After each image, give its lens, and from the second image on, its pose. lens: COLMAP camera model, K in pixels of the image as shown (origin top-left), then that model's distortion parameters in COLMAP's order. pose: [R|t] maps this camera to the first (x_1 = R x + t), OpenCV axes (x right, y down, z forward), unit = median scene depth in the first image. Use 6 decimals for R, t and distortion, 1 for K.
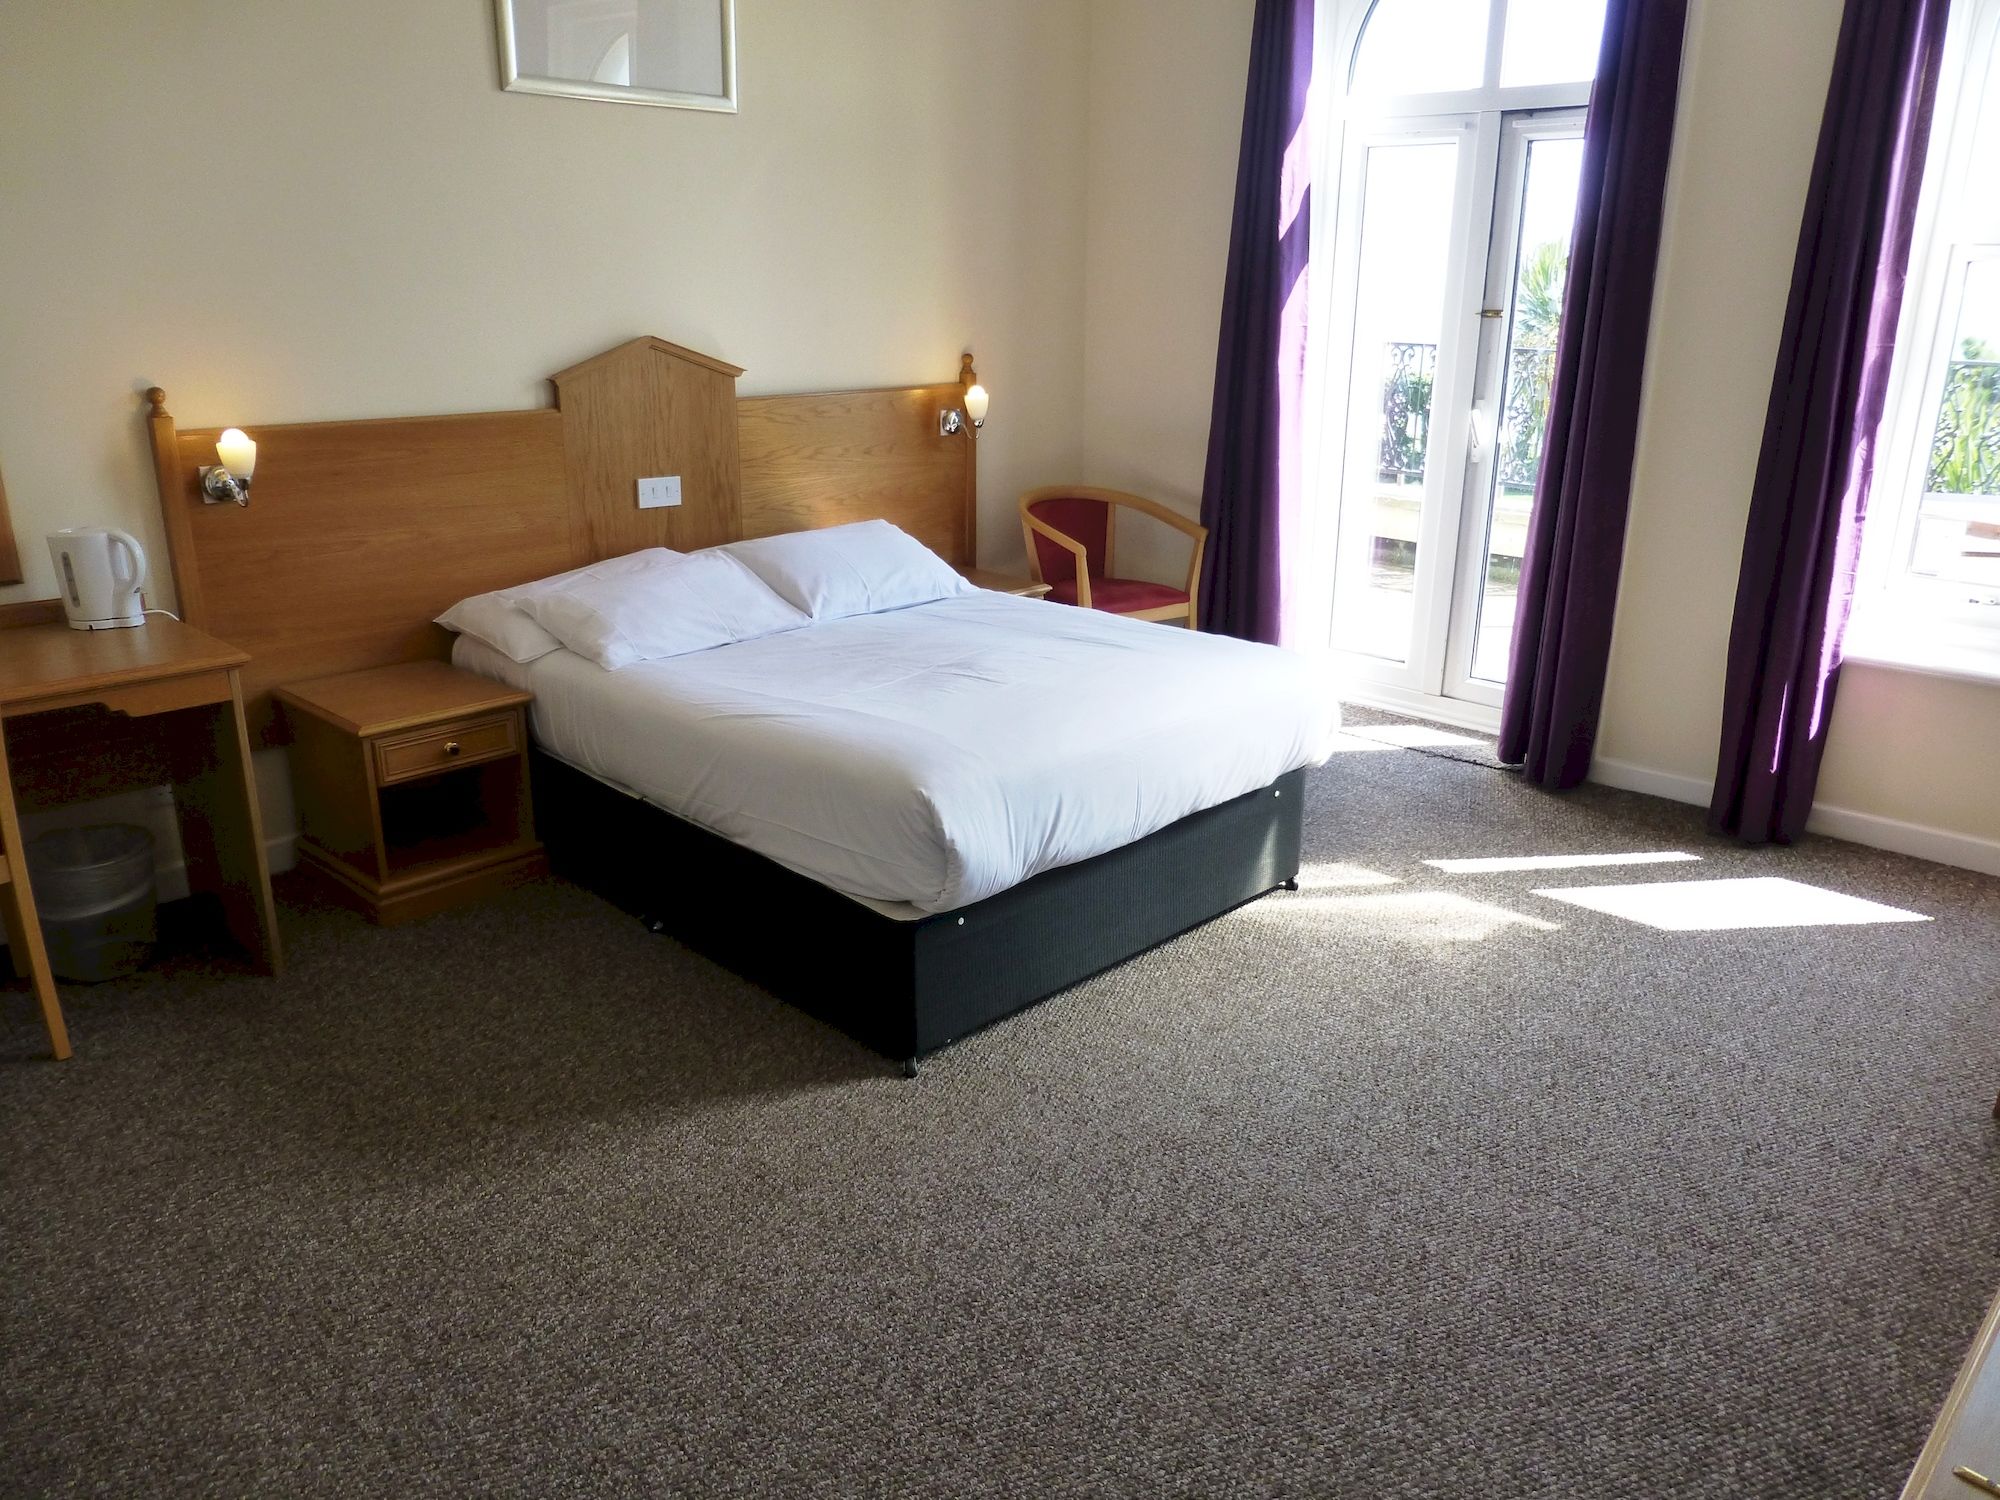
lens RADIAL K [[1446.4, 0, 1000.0], [0, 1446.4, 750.0], [0, 0, 1]] dist [-0.029776, -0.000560]
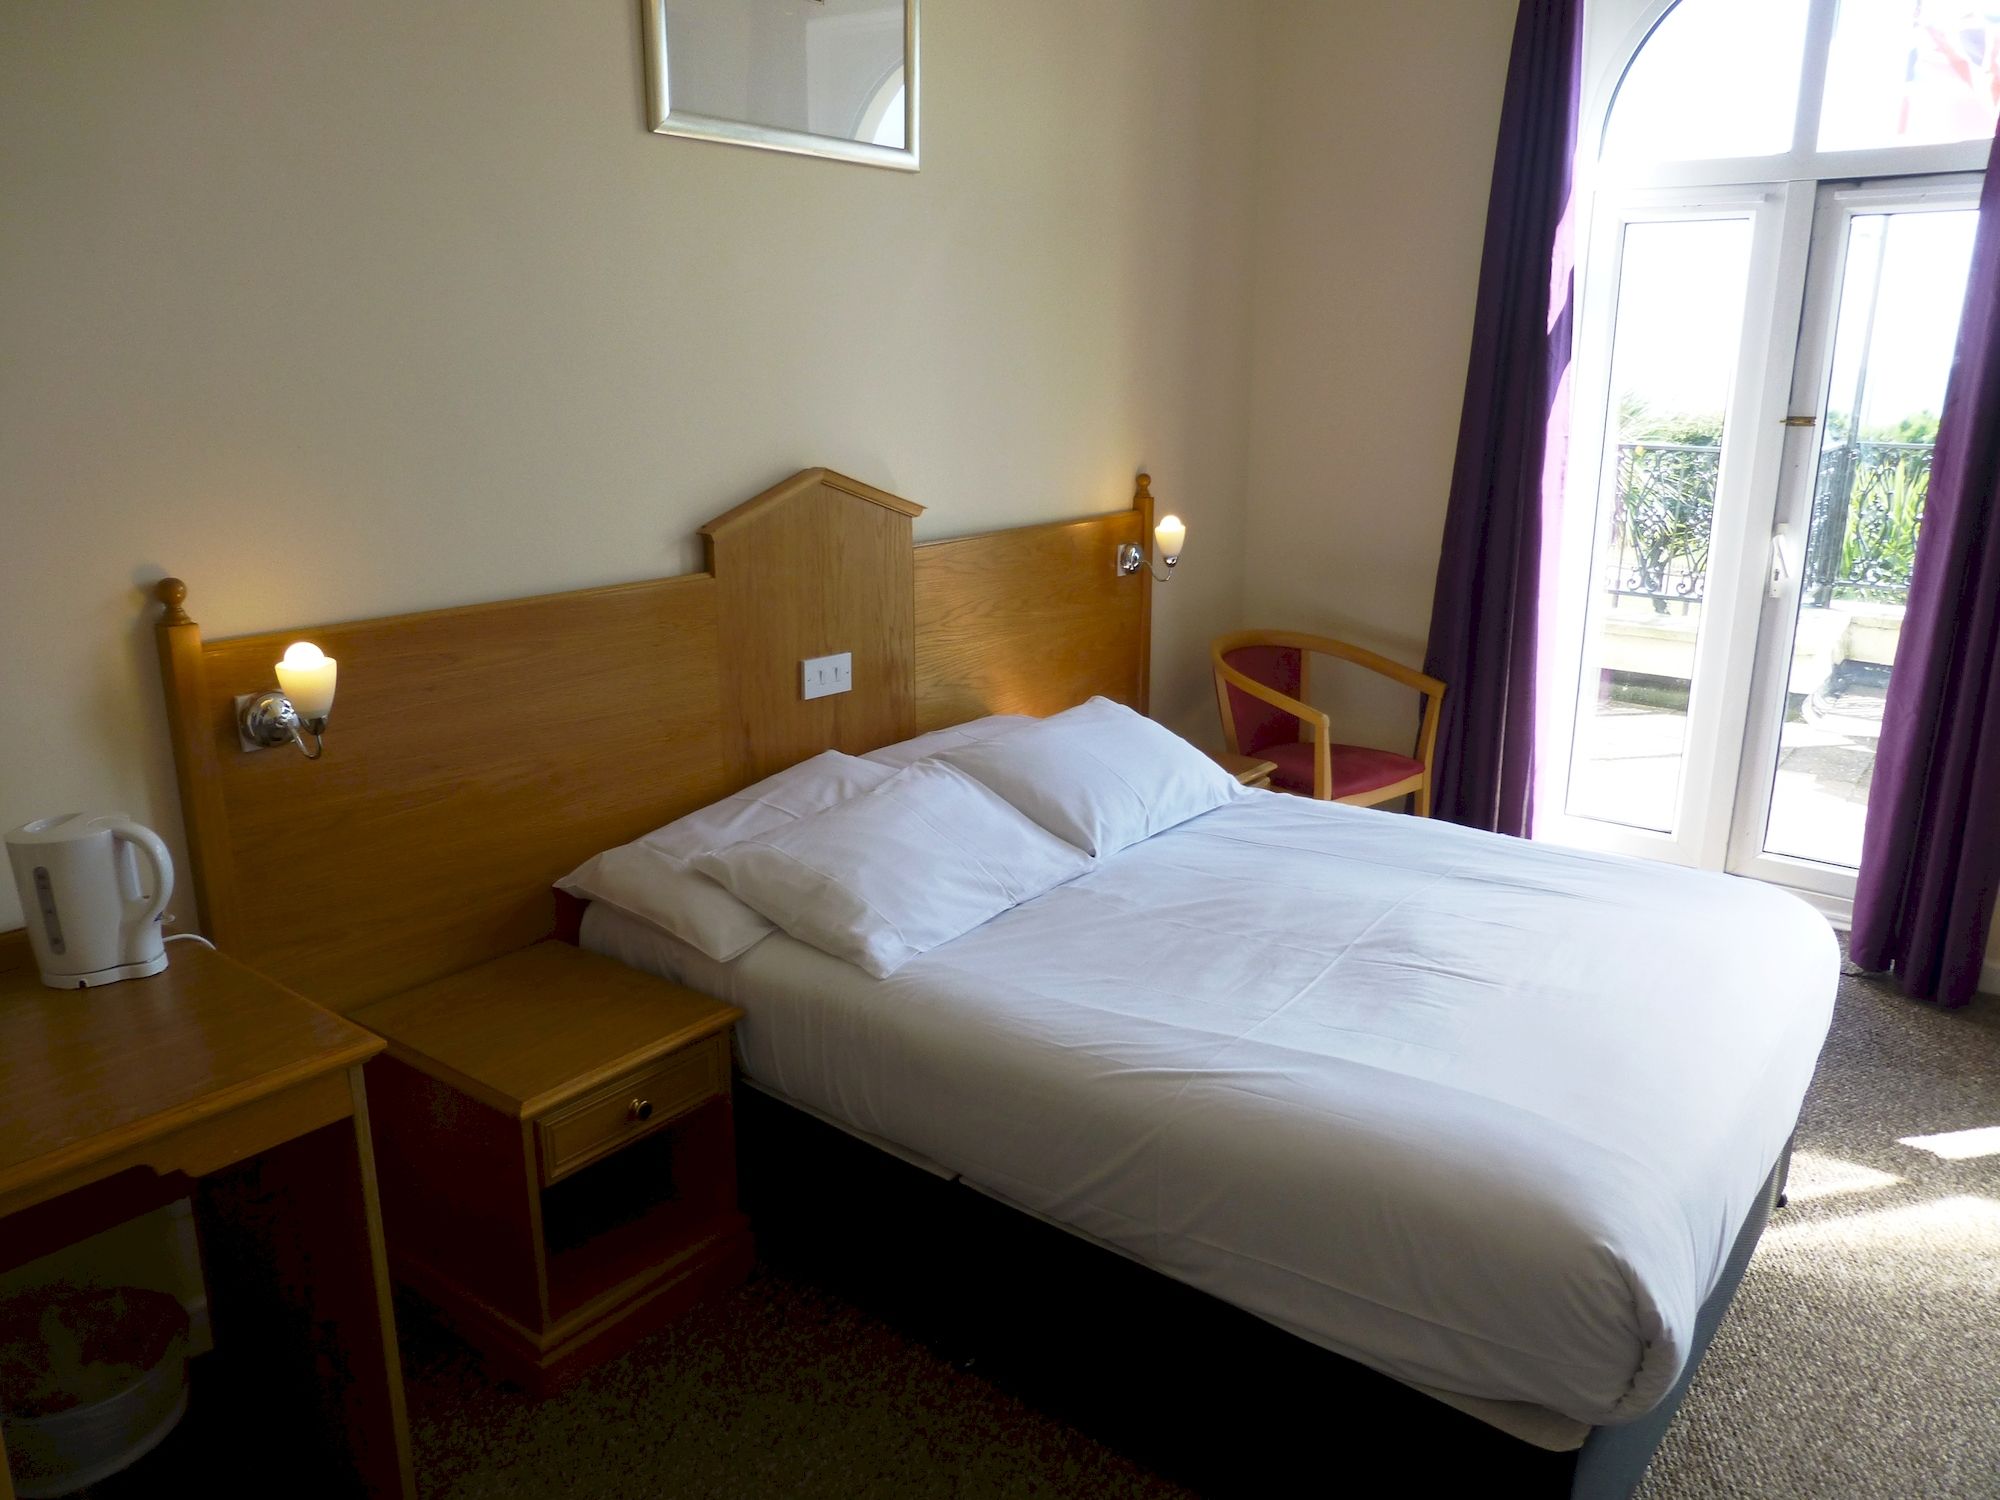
lens RADIAL K [[1446.4, 0, 1000.0], [0, 1446.4, 750.0], [0, 0, 1]] dist [-0.029776, -0.000560]
pose [[0.993561, -0.036050, 0.107412, -0.249450], [0.041519, 0.997929, -0.049123, -0.110288], [-0.105419, 0.053266, 0.993000, 0.284634]]
